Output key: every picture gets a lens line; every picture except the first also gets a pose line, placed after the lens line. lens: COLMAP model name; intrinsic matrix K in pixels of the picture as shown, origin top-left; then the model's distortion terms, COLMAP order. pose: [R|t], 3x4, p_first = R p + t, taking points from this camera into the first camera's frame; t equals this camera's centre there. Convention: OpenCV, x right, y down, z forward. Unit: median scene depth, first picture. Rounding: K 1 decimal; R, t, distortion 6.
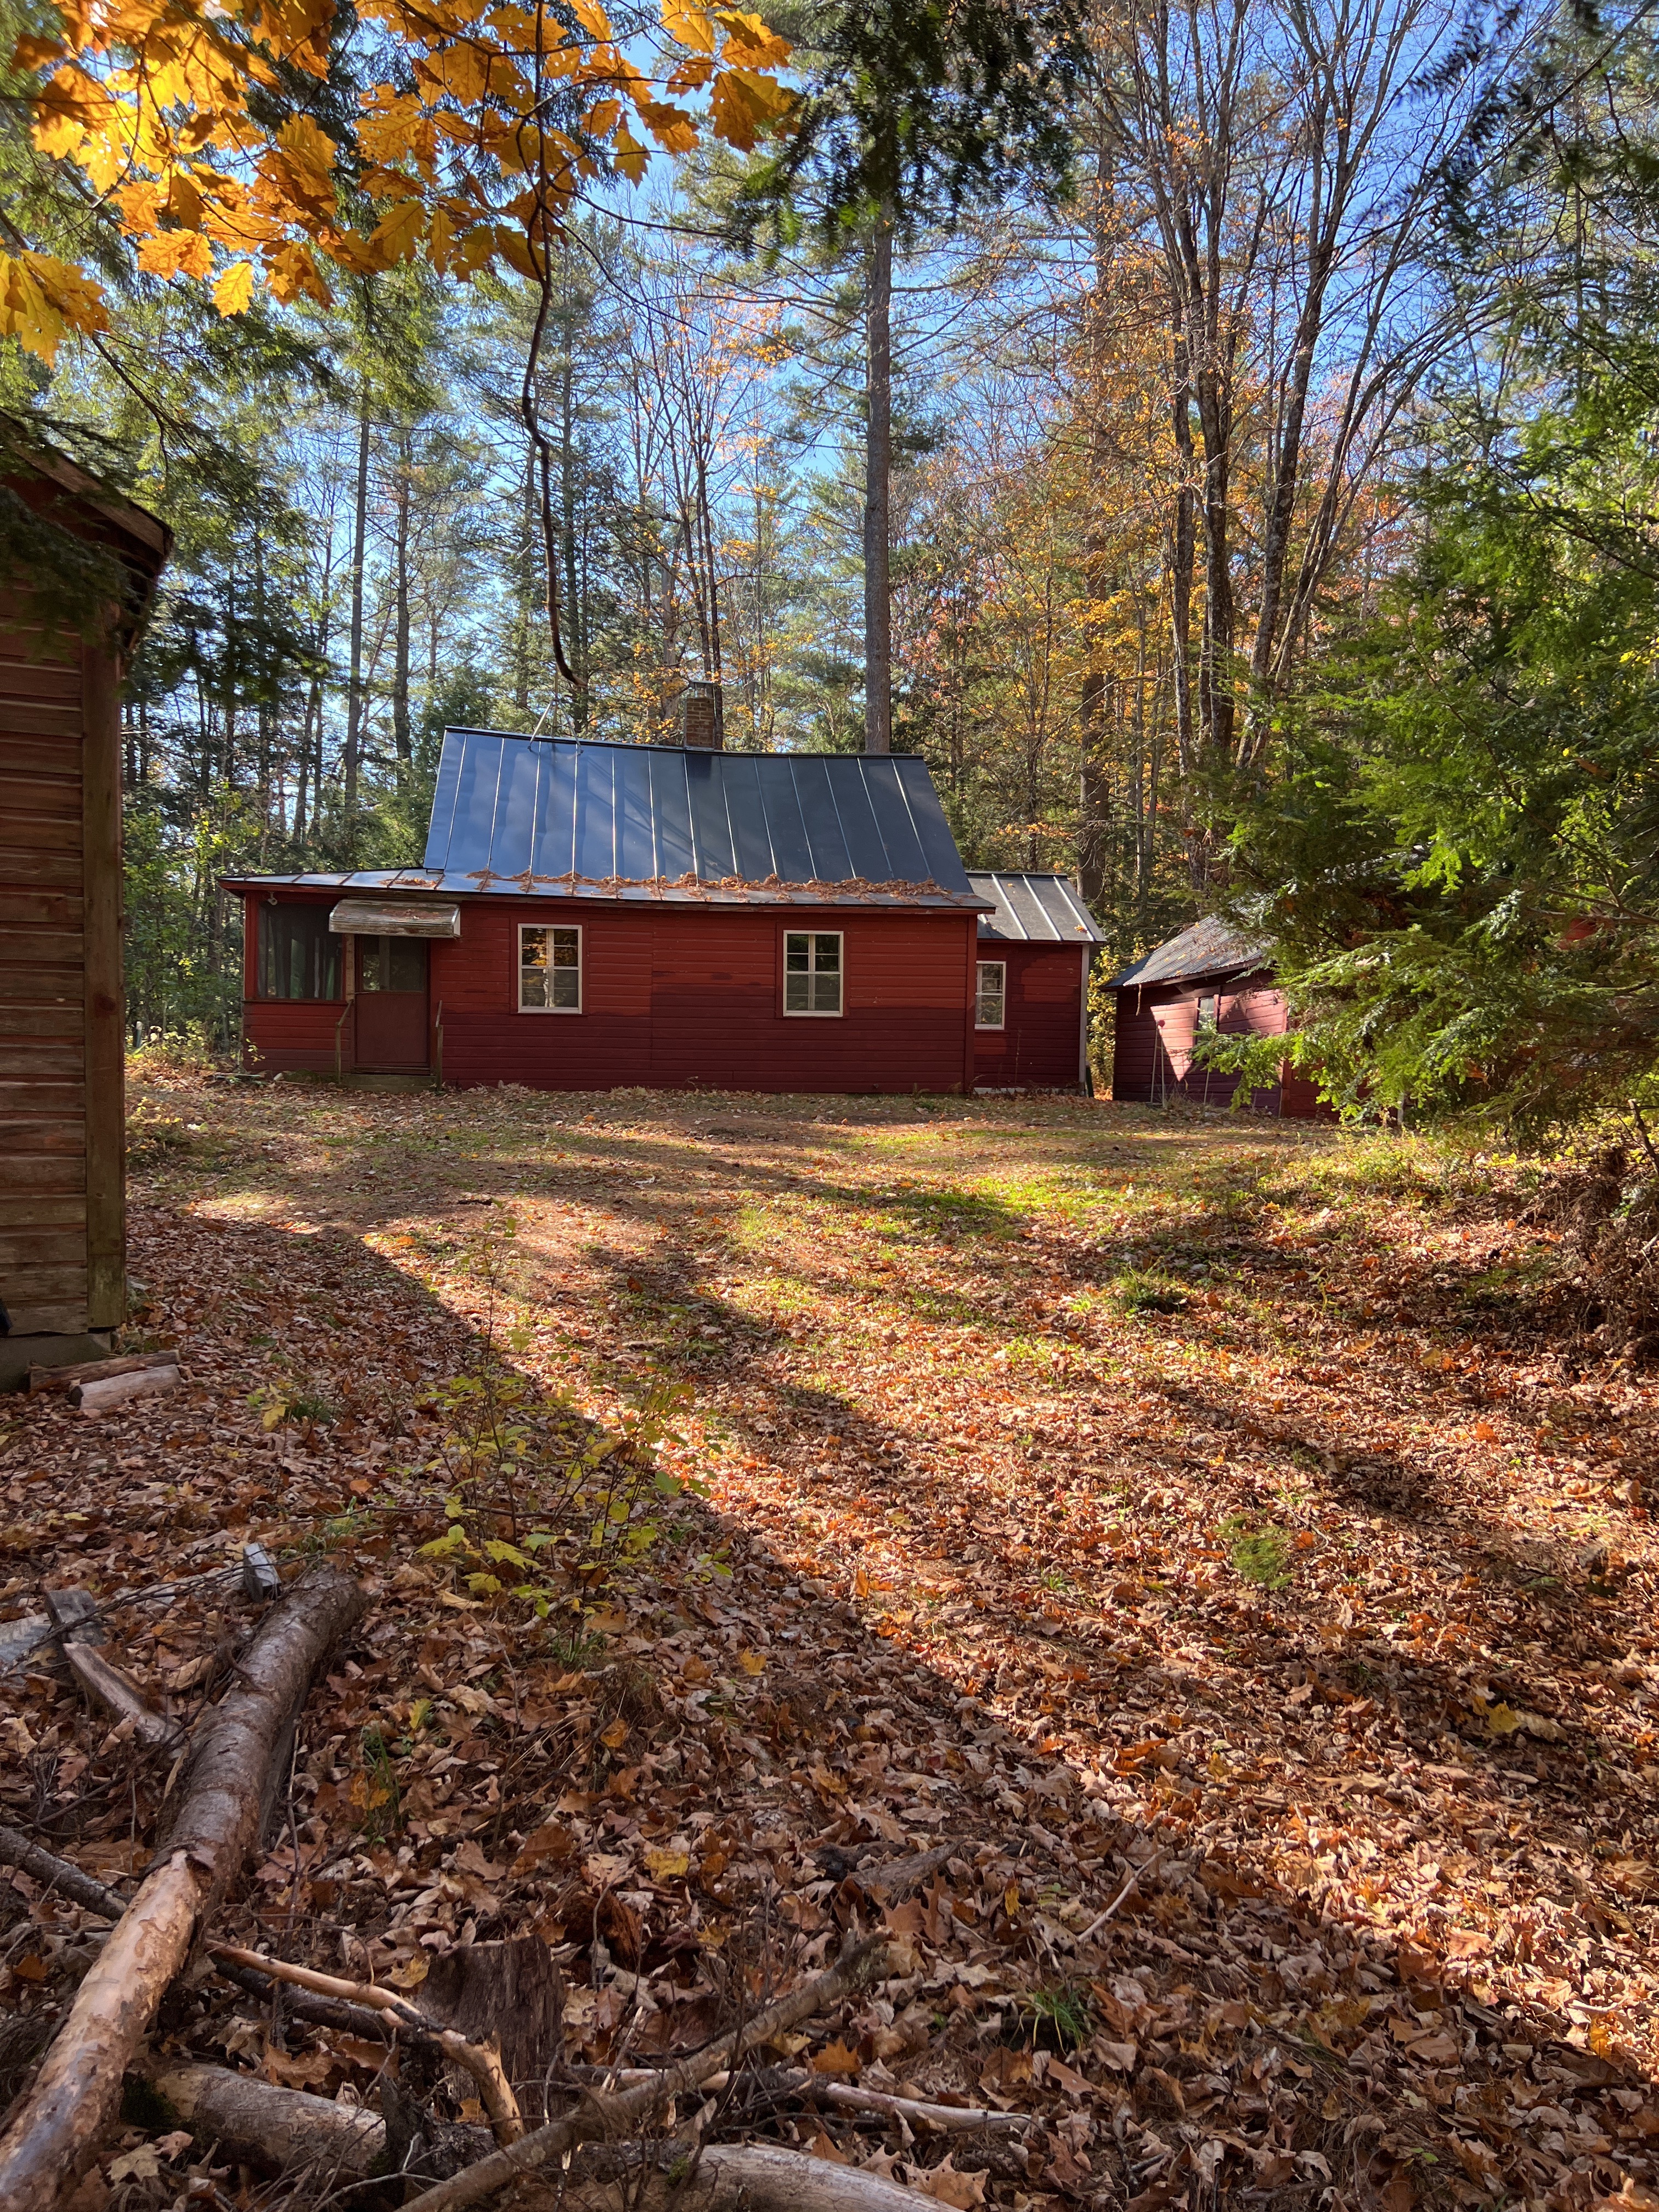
lens RADIAL K [[1681.7, 0, 795.2], [0, 1681.7, 1106.5], [0, 0, 1]] dist [-0.006542, -0.013072]
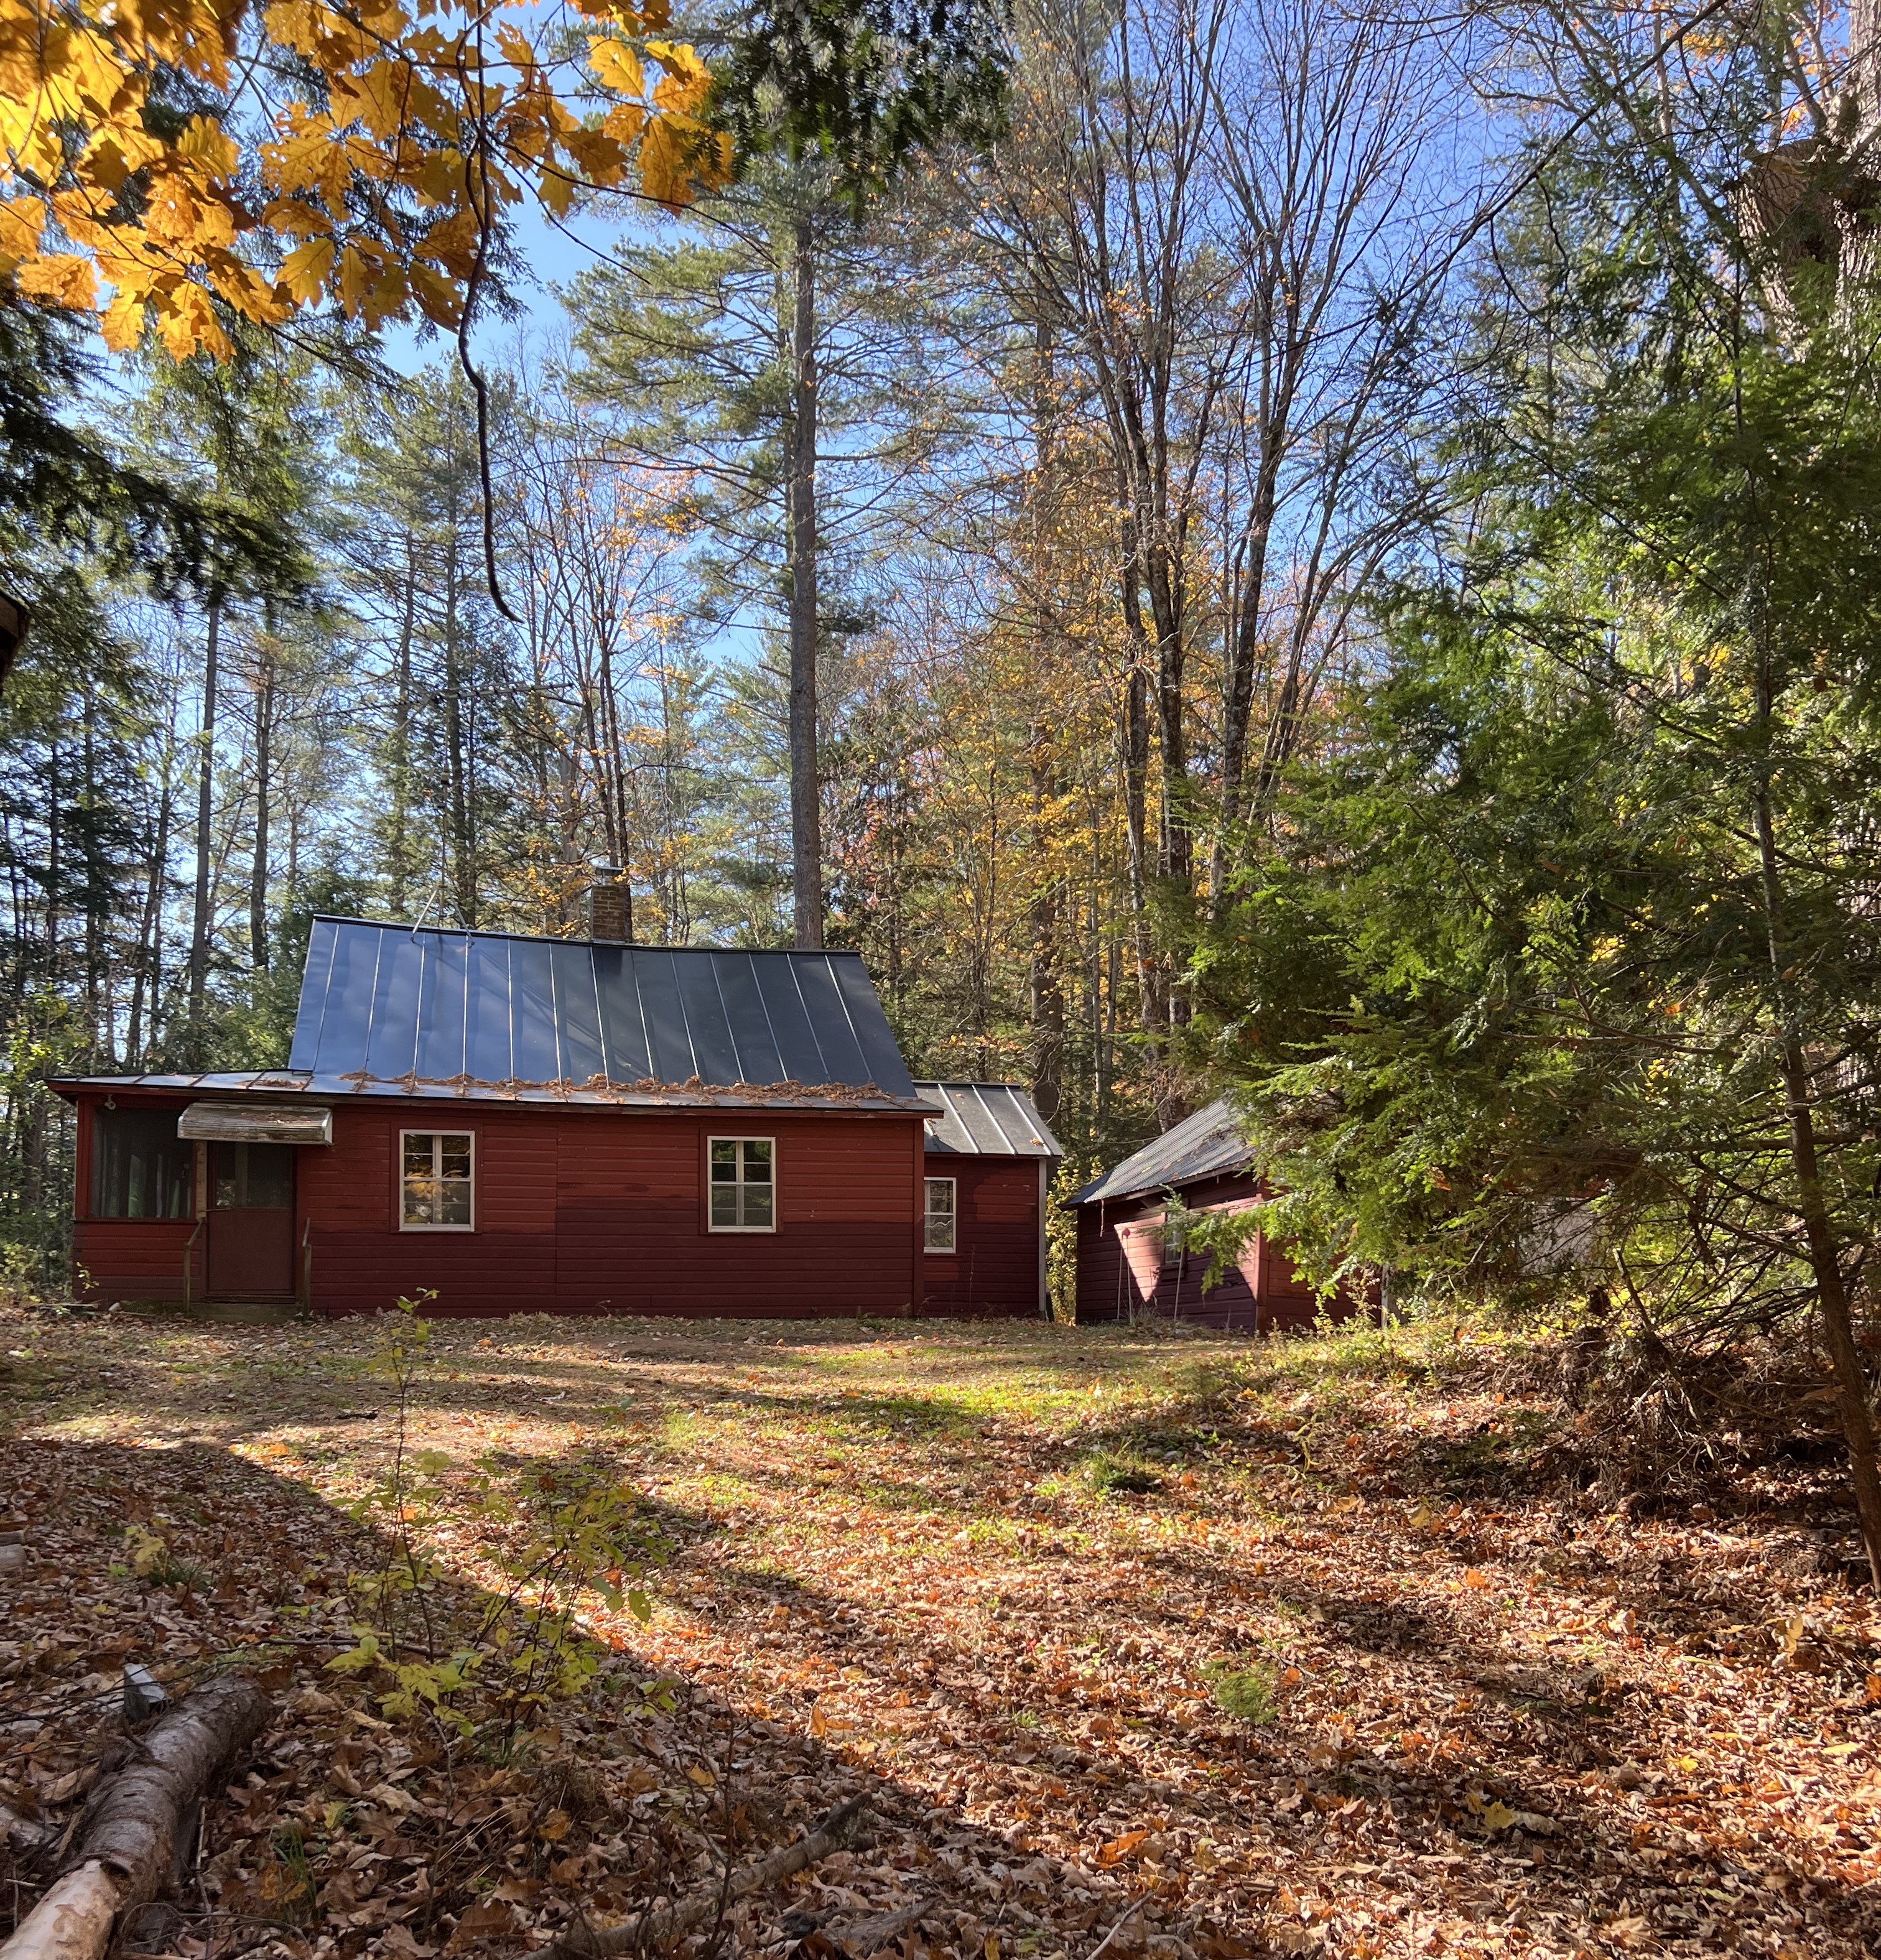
lens RADIAL K [[1738.6, 0, 940.5], [0, 1738.6, 980.0], [0, 0, 1]] dist [0.010575, -0.029969]
pose [[0.993773, -0.012023, 0.110776, 0.014226], [0.020360, 0.997017, -0.074444, -0.110435], [-0.109551, 0.076236, 0.991053, 0.063768]]
